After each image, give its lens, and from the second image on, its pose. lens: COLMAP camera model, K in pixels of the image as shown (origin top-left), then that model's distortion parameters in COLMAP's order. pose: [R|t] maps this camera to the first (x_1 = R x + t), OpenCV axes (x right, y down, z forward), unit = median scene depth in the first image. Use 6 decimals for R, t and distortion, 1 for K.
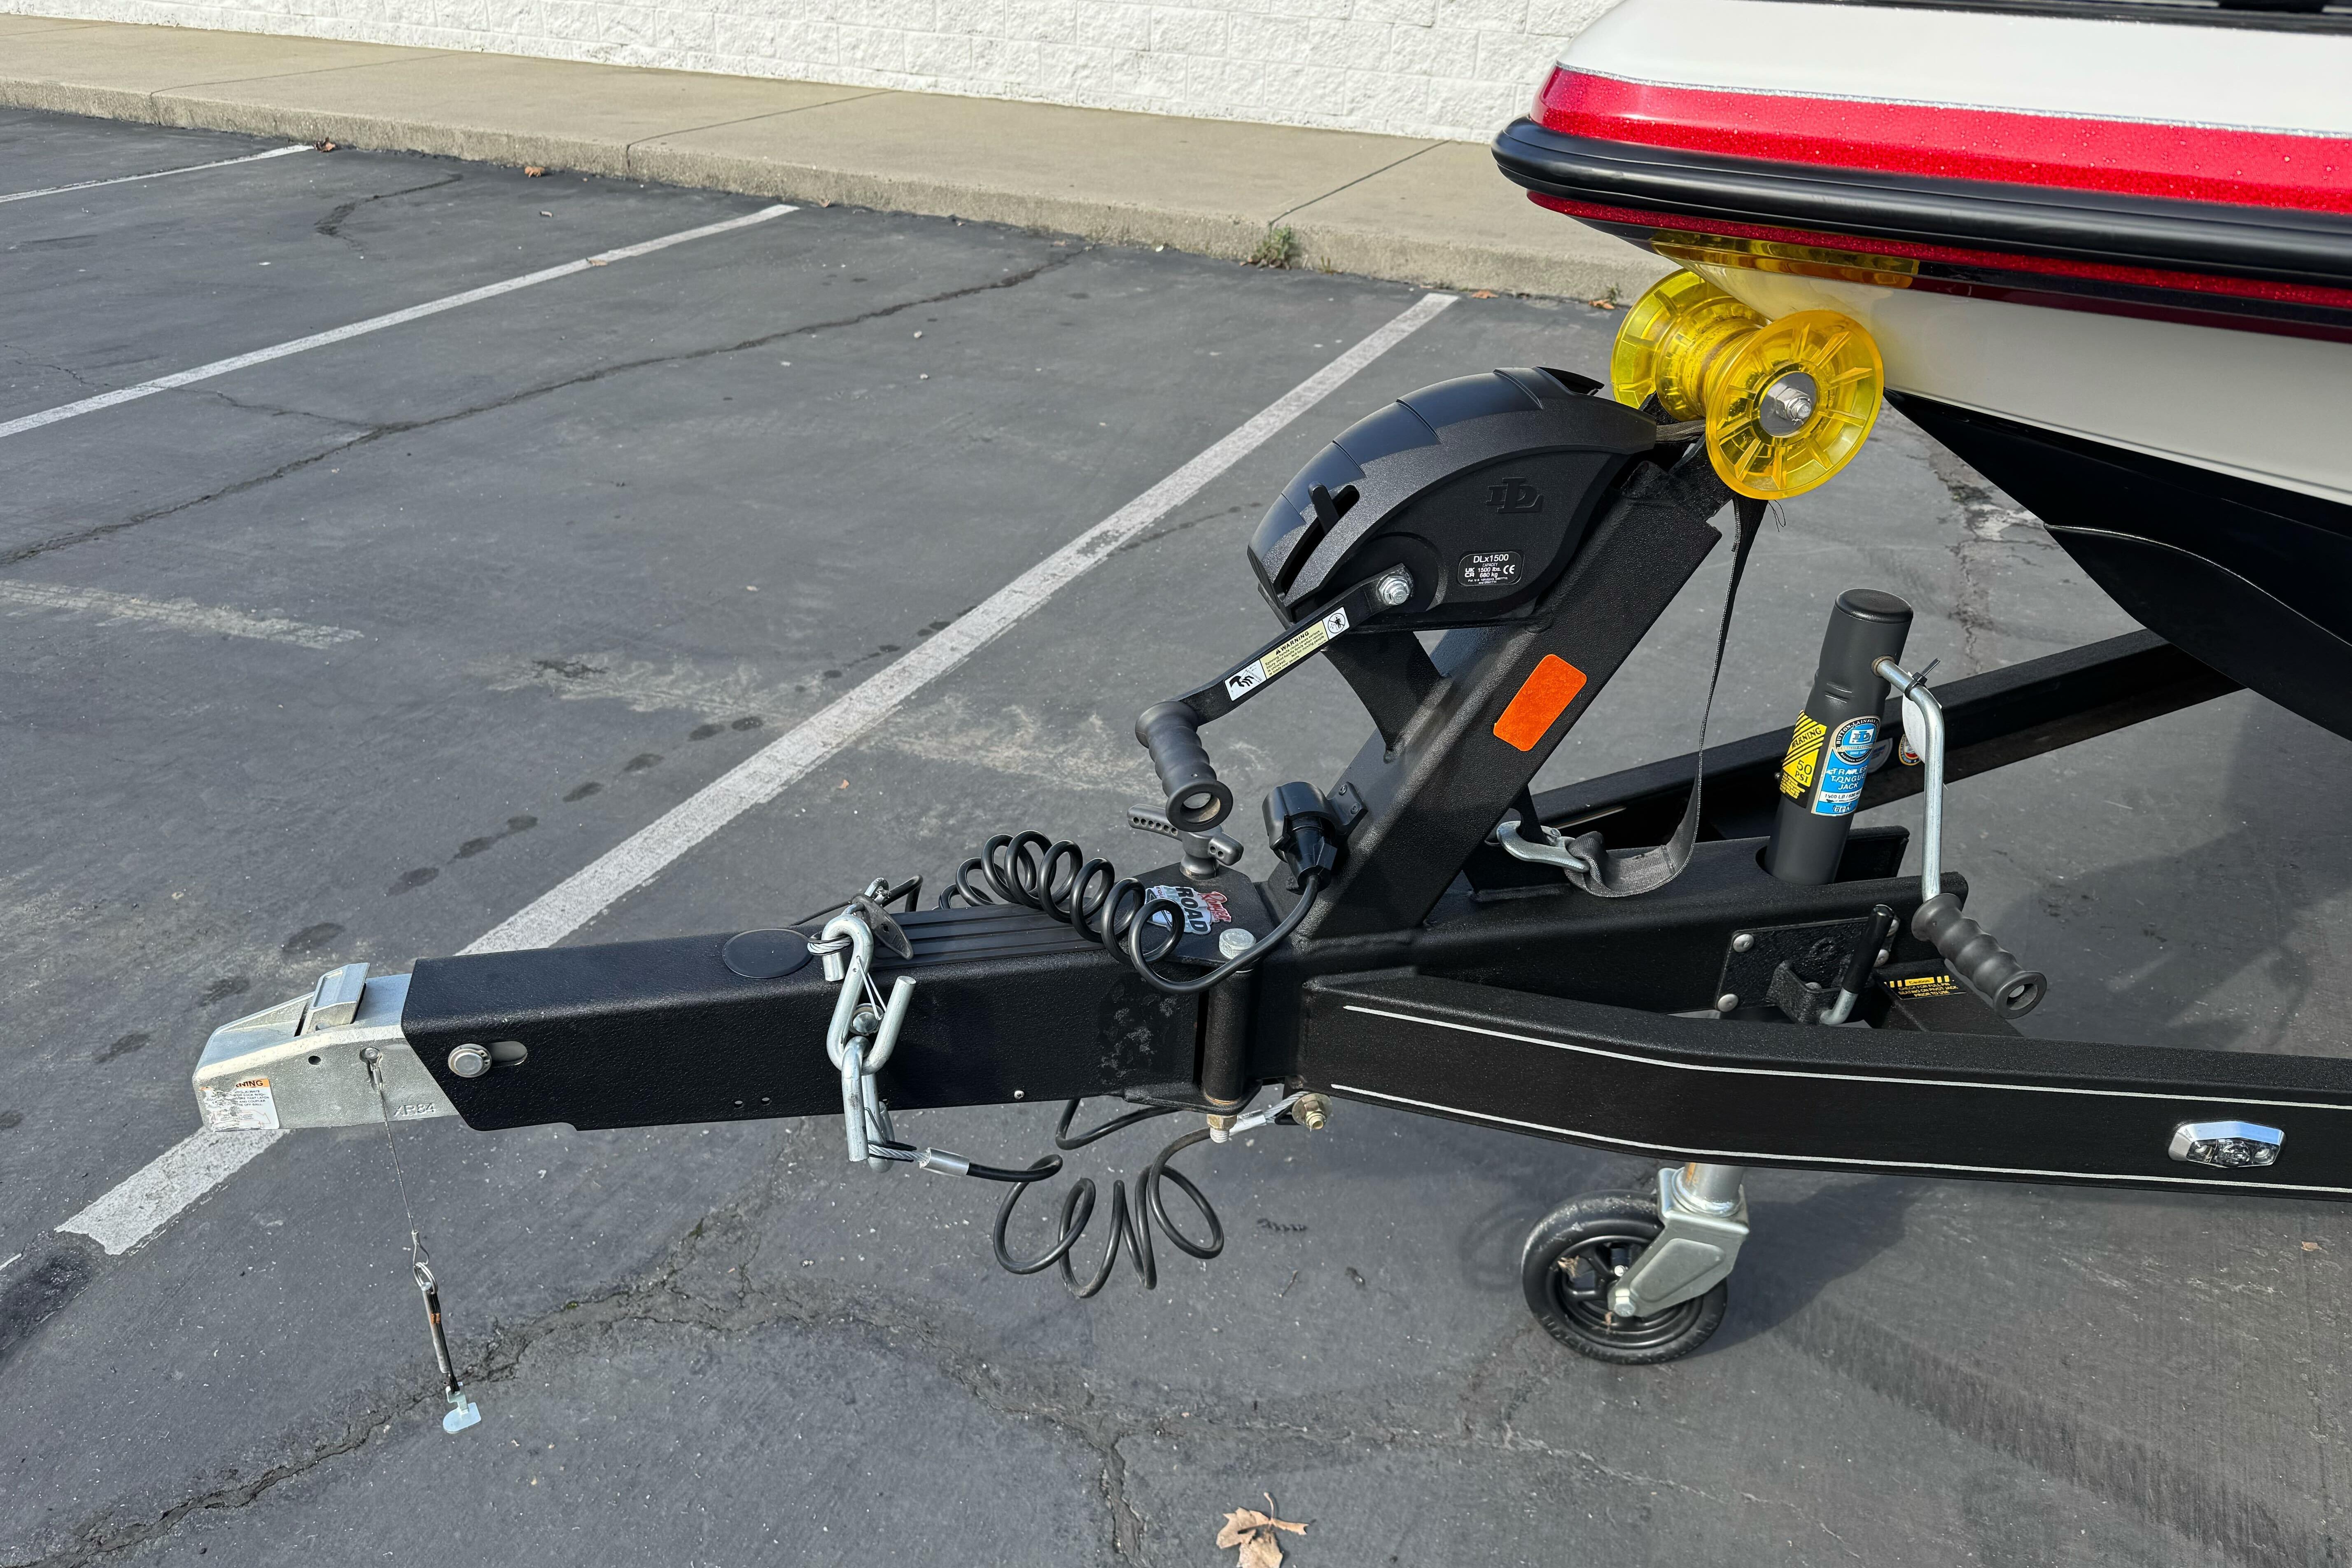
lens RADIAL K [[1667.4, 0, 1180.2], [0, 1667.4, 793.7], [0, 0, 1]] dist [0.036309, -0.036964]
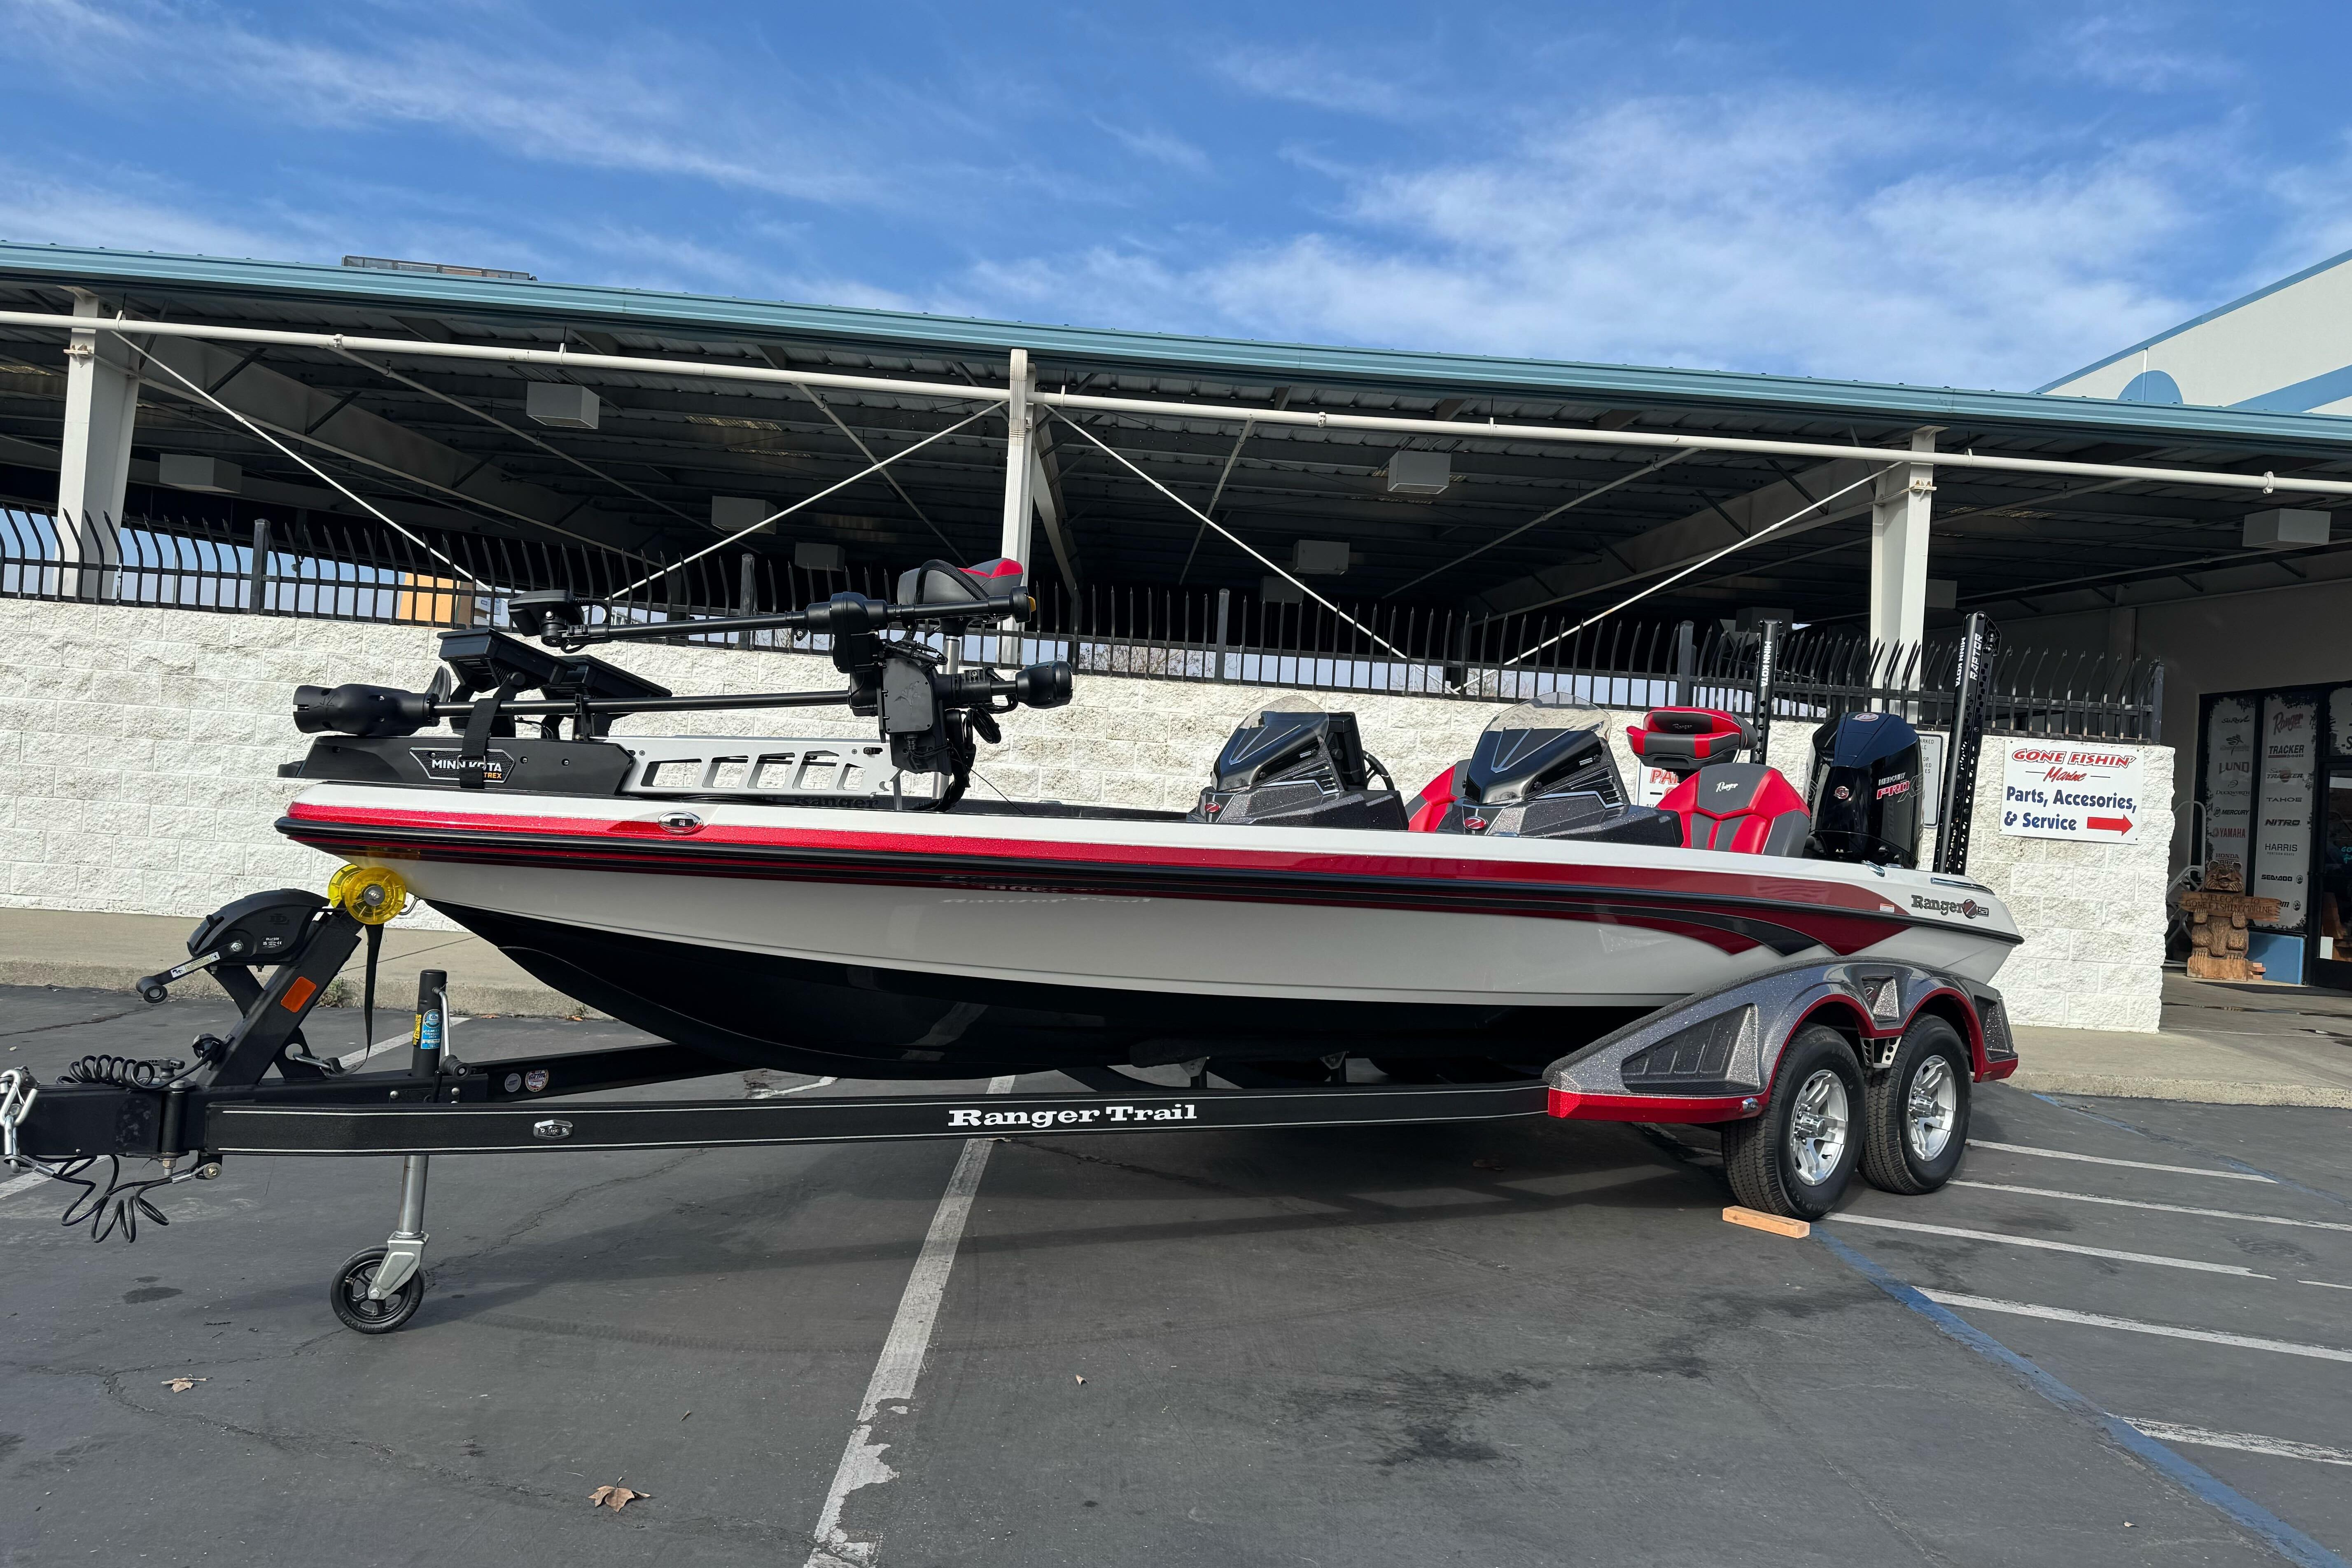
lens RADIAL K [[1667.4, 0, 1180.2], [0, 1667.4, 793.7], [0, 0, 1]] dist [0.036309, -0.036964]
pose [[0.892020, 0.027230, 0.451175, 0.186407], [0.188341, 0.885007, -0.425782, 0.880027], [-0.410887, 0.464781, 0.784315, -1.587799]]
